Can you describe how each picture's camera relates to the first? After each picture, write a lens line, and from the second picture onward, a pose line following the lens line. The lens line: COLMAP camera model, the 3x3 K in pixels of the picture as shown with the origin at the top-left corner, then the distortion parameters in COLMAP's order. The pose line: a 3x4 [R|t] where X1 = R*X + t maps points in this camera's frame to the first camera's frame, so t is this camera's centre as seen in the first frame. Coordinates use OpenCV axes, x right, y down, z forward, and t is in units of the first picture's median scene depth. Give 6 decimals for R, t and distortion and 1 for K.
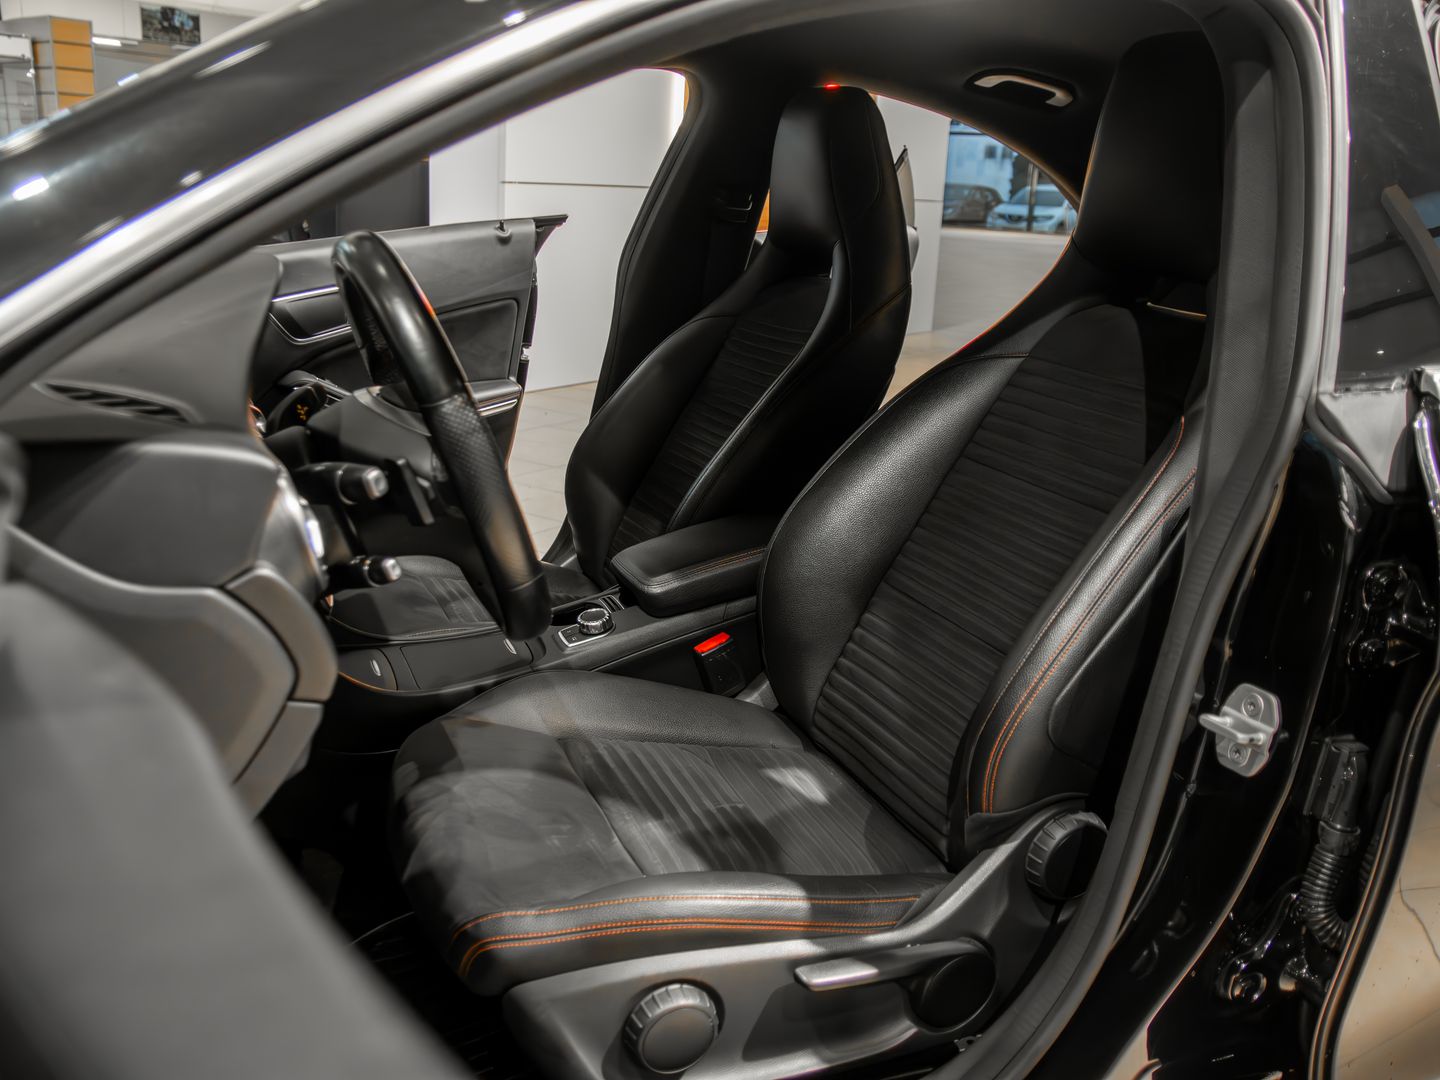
lens RADIAL K [[1248.9, 0, 718.4], [0, 1248.9, 541.2], [0, 0, 1]] dist [-0.091547, 0.009681]
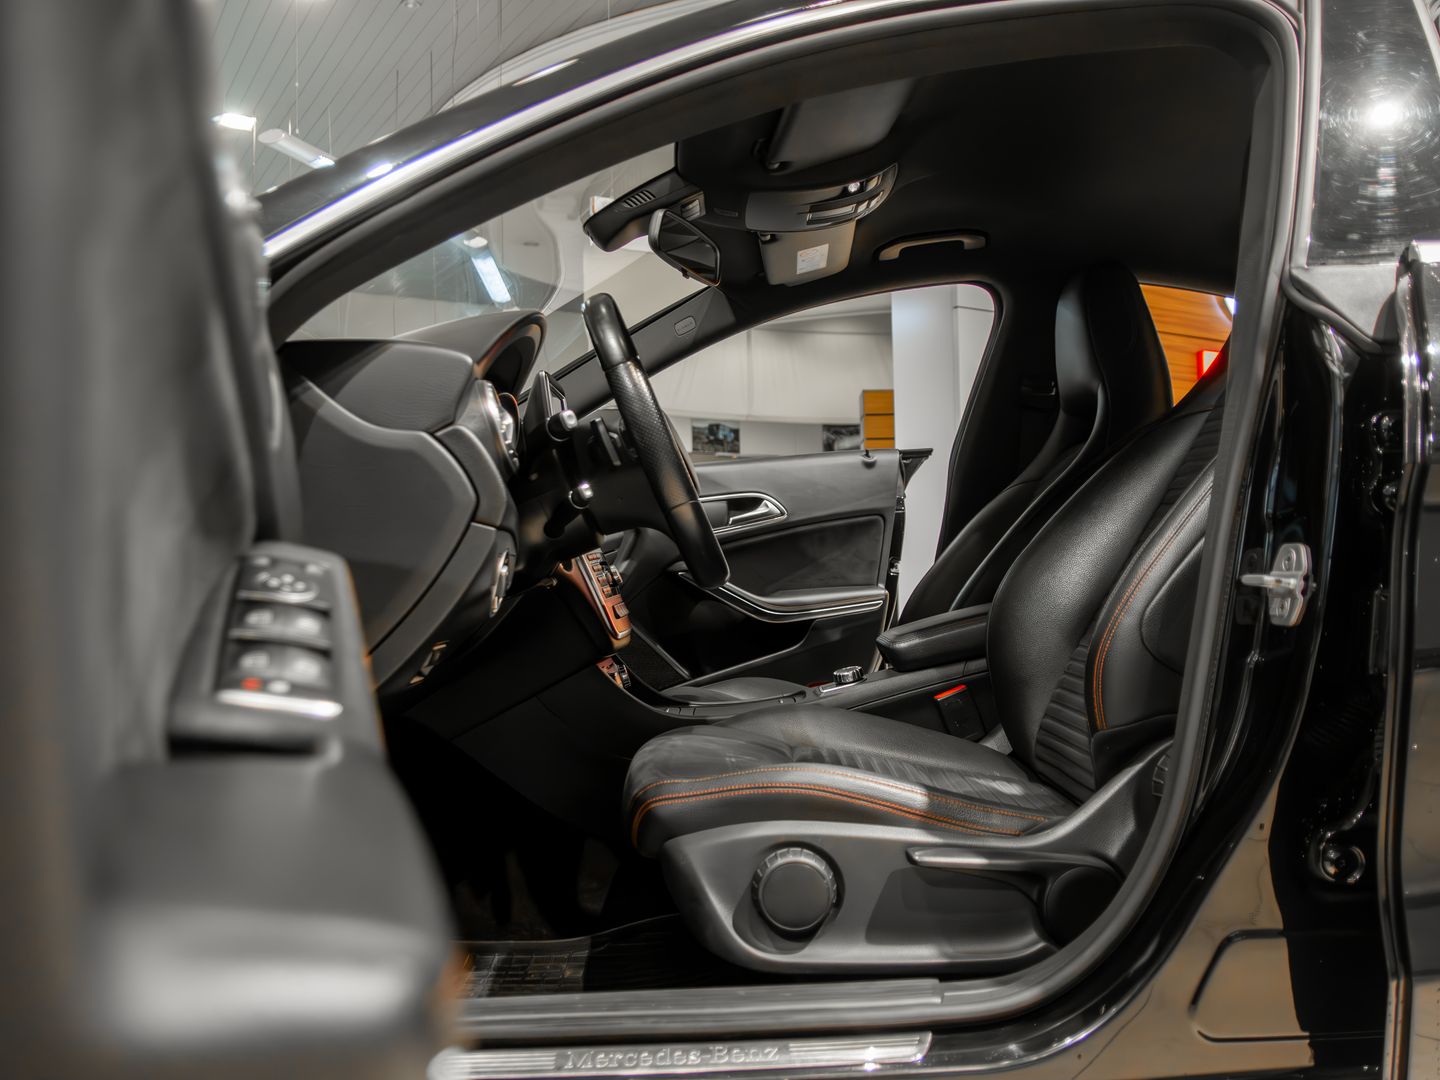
lens RADIAL K [[1248.9, 0, 725.1], [0, 1248.9, 535.9], [0, 0, 1]] dist [-0.091547, 0.009681]
pose [[0.914843, -0.078085, -0.396189, 0.366678], [-0.050158, 0.951554, -0.303363, 0.413584], [0.400683, 0.297401, 0.866606, -0.115363]]
